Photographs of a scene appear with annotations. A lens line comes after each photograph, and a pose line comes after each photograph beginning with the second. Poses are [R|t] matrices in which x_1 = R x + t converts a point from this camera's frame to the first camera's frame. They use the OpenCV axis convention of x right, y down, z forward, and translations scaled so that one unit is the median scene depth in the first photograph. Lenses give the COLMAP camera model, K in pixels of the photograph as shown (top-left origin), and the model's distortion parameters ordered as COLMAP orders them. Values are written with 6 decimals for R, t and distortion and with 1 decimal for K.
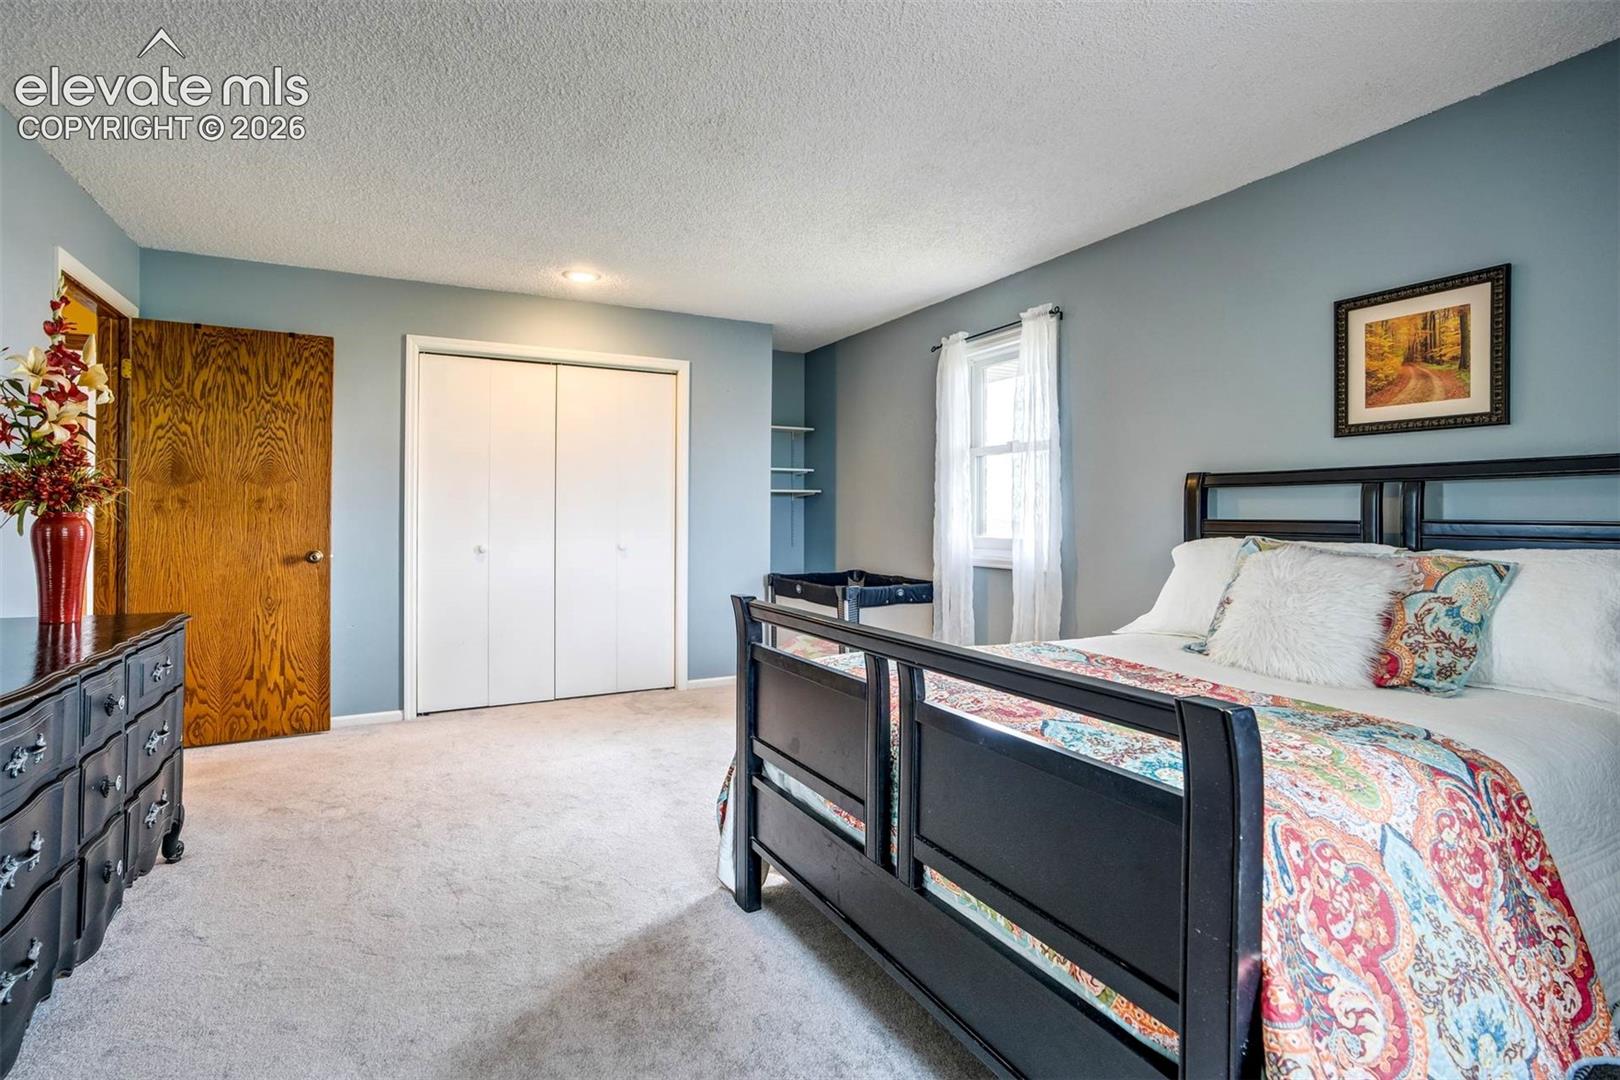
lens RADIAL K [[753.4, 0, 807.8], [0, 753.4, 538.1], [0, 0, 1]] dist [-0.061080, 0.027139]
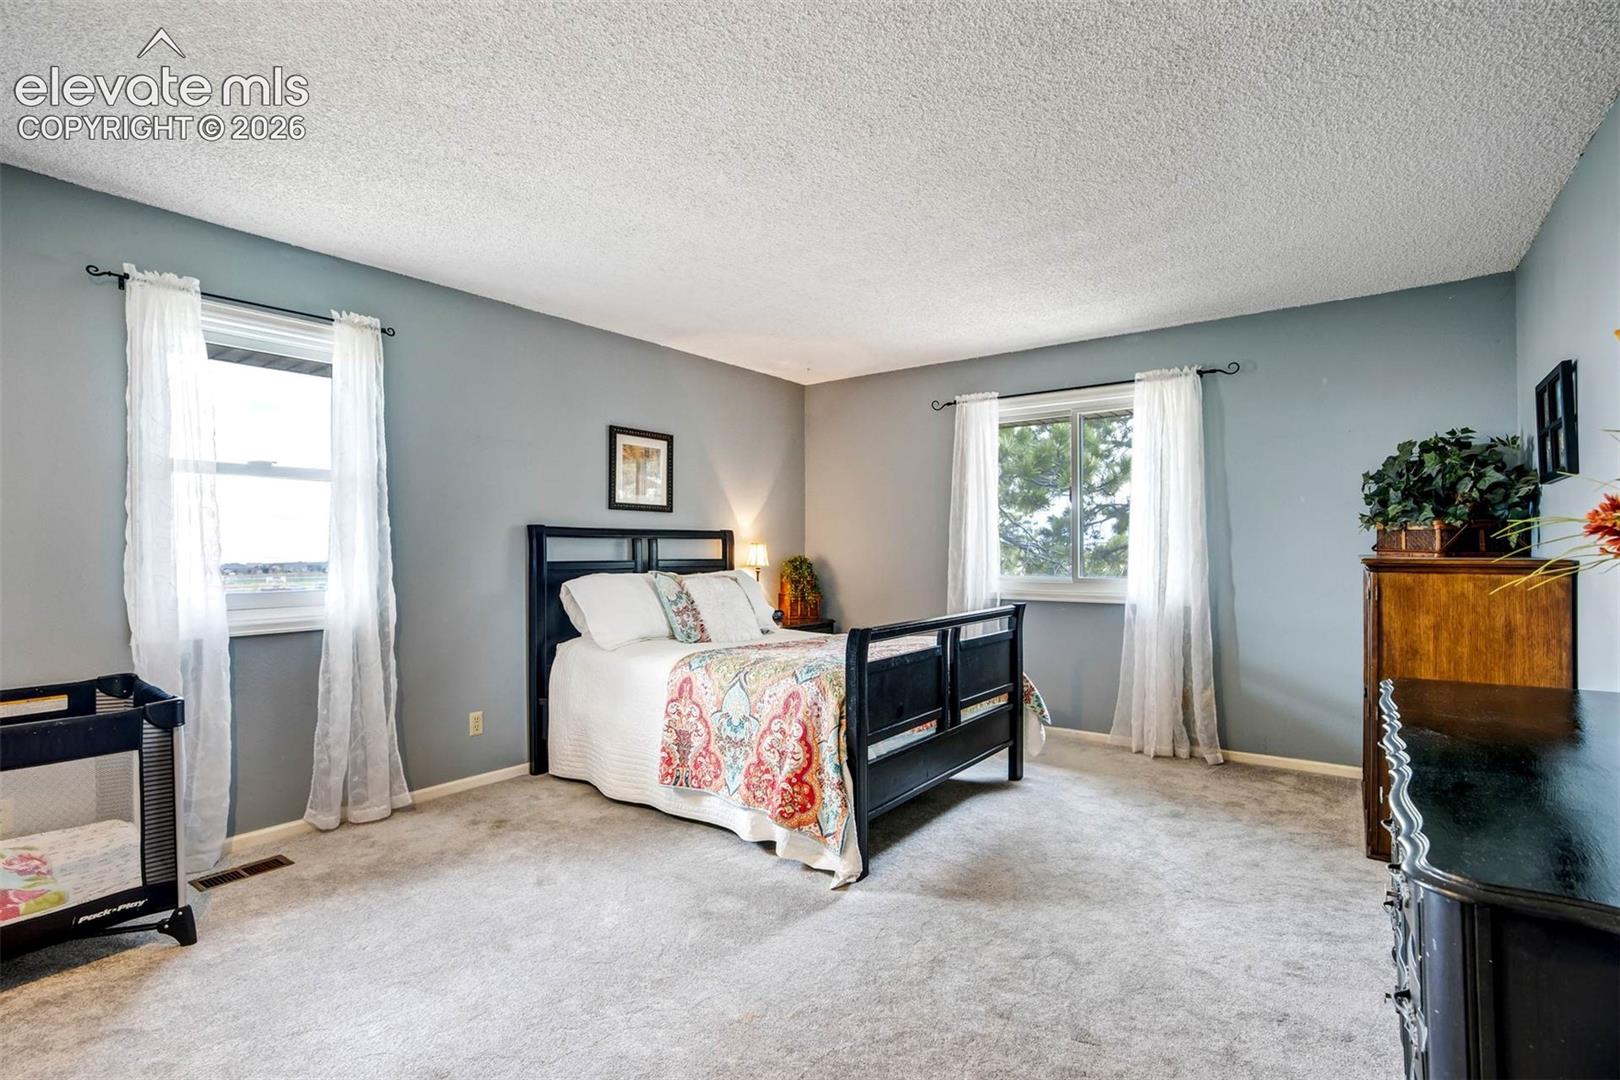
lens RADIAL K [[753.4, 0, 807.8], [0, 753.4, 538.1], [0, 0, 1]] dist [-0.061080, 0.027139]
pose [[-0.413241, 0.005113, 0.910608, -0.995224], [0.021941, 0.999750, 0.004343, -0.072137], [-0.910358, 0.021774, -0.413249, 1.325482]]
